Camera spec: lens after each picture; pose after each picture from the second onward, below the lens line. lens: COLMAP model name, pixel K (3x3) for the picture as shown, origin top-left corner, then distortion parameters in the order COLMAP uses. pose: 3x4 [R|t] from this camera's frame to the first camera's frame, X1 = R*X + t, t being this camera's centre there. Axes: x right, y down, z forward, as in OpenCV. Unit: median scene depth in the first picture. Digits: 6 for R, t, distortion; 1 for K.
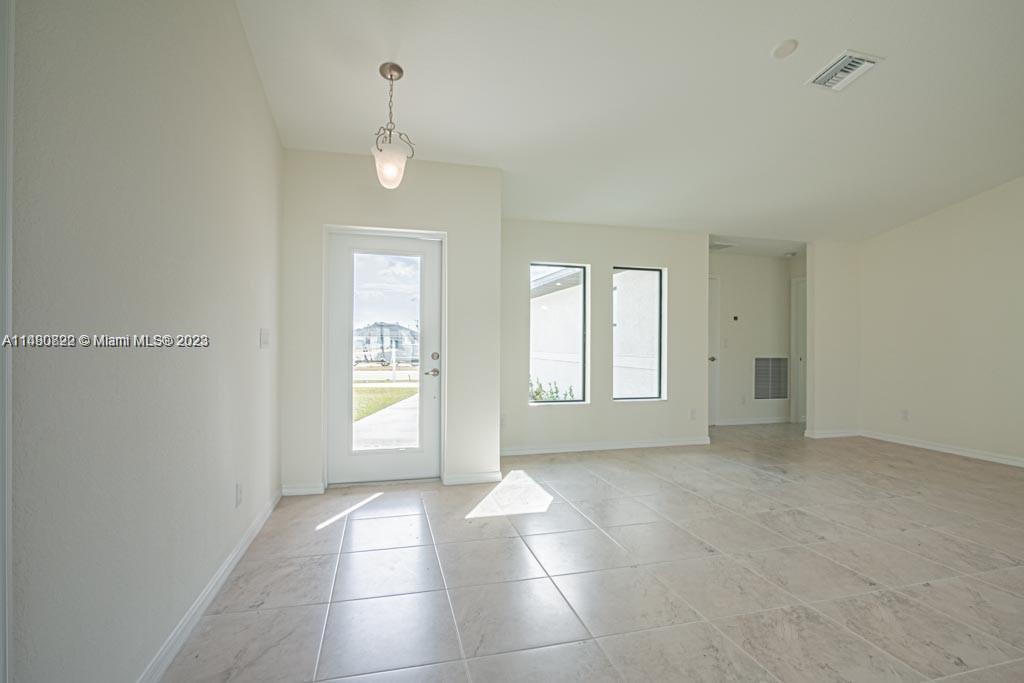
lens RADIAL K [[473.7, 0, 512.0], [0, 473.7, 341.5], [0, 0, 1]] dist [-0.011429, 0.000938]
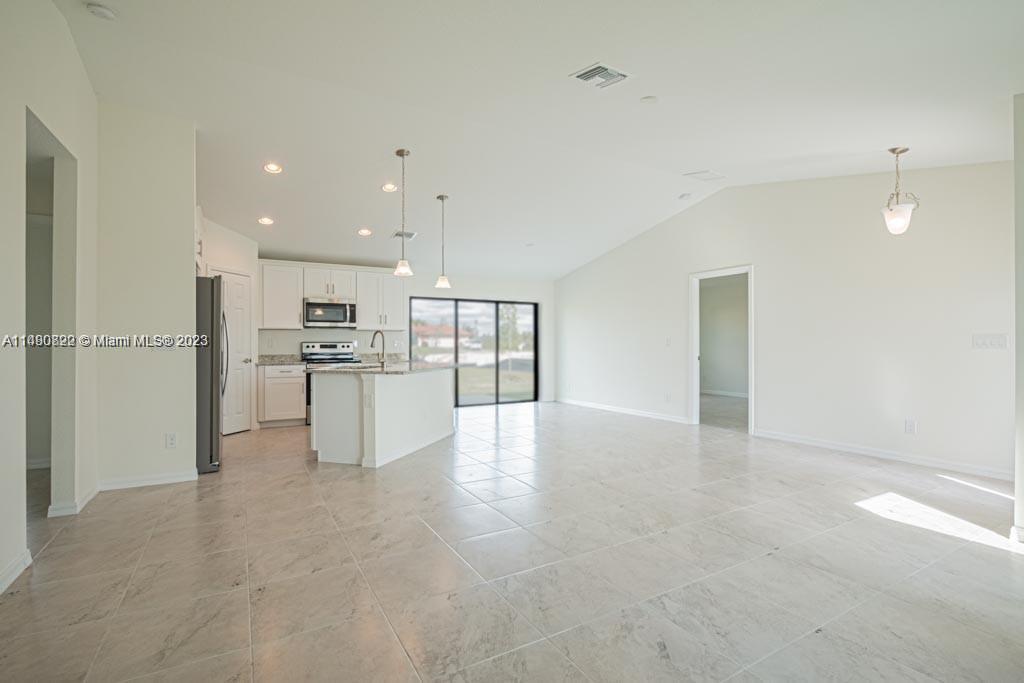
lens RADIAL K [[470.3, 0, 512.0], [0, 470.3, 341.5], [0, 0, 1]] dist [-0.015458, 0.000074]
pose [[-0.966246, -0.007900, -0.257500, 1.107069], [-0.004969, 0.999915, -0.012032, 0.012882], [0.257573, -0.010347, -0.966204, 1.860378]]
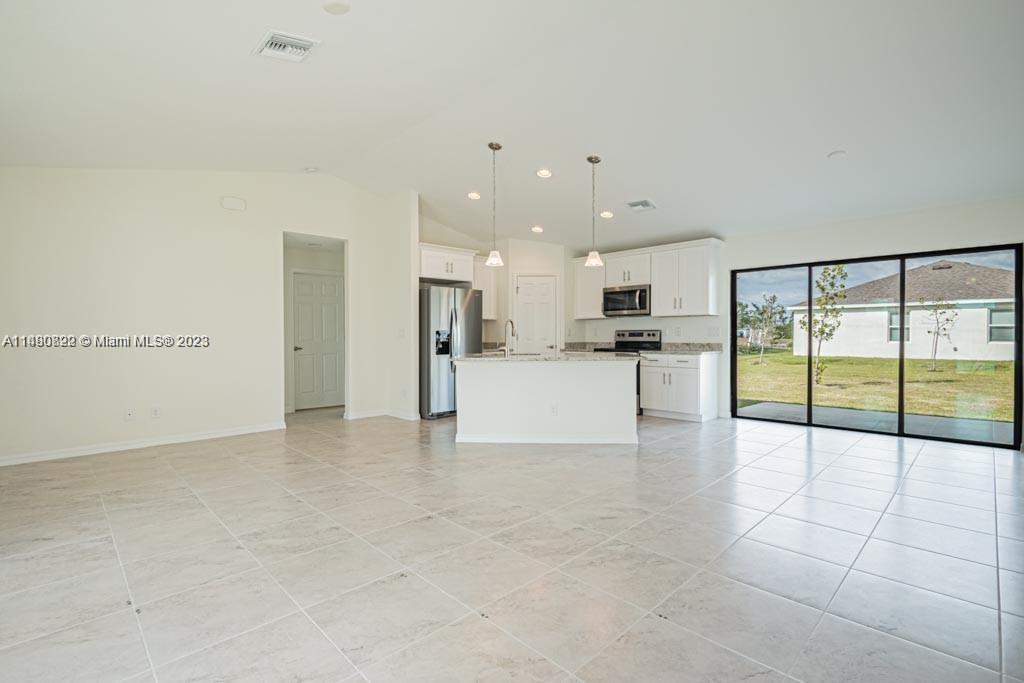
lens RADIAL K [[479.0, 0, 503.8], [0, 479.0, 338.1], [0, 0, 1]] dist [-0.015655, 0.001007]
pose [[-0.478413, -0.012225, 0.878050, -0.348129], [-0.002454, 0.999918, 0.012585, 0.002536], [-0.878132, 0.003866, -0.478403, 1.040248]]
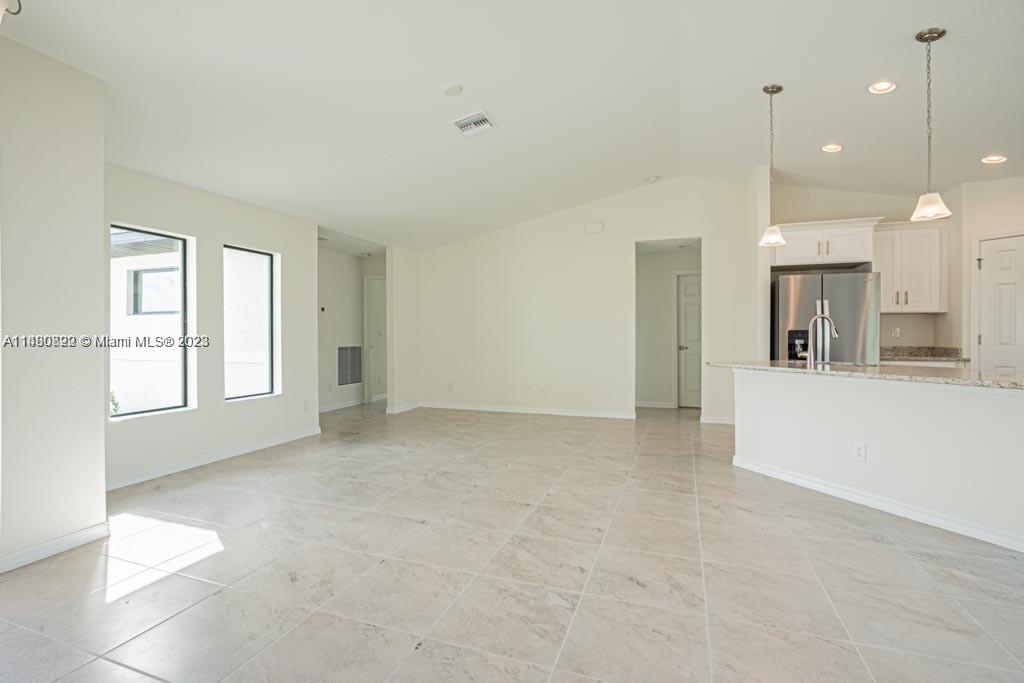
lens RADIAL K [[472.5, 0, 500.9], [0, 472.5, 334.1], [0, 0, 1]] dist [-0.018890, 0.001661]
pose [[0.583454, -0.006371, 0.812121, -0.300843], [0.001872, 0.999977, 0.006500, -0.001868], [-0.812144, -0.002272, 0.583452, 0.175692]]
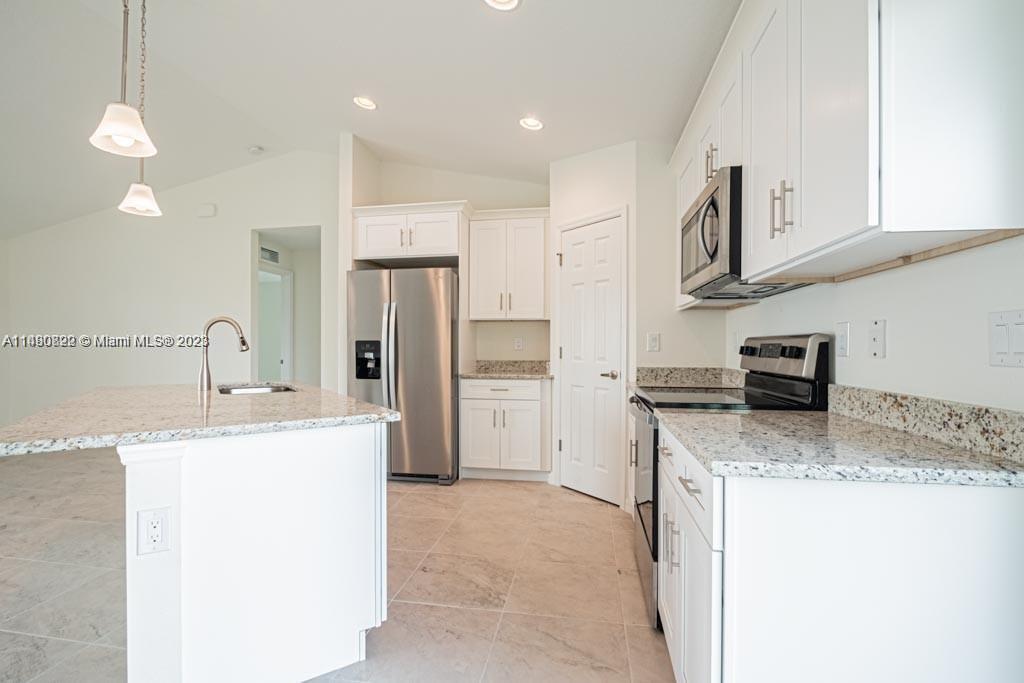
lens RADIAL K [[472.3, 0, 495.1], [0, 472.3, 344.4], [0, 0, 1]] dist [-0.014445, 0.000337]
pose [[0.428467, -0.003560, 0.903551, 0.599039], [-0.000758, 0.999990, 0.004300, 0.001347], [-0.903557, -0.002527, 0.428460, -0.569801]]
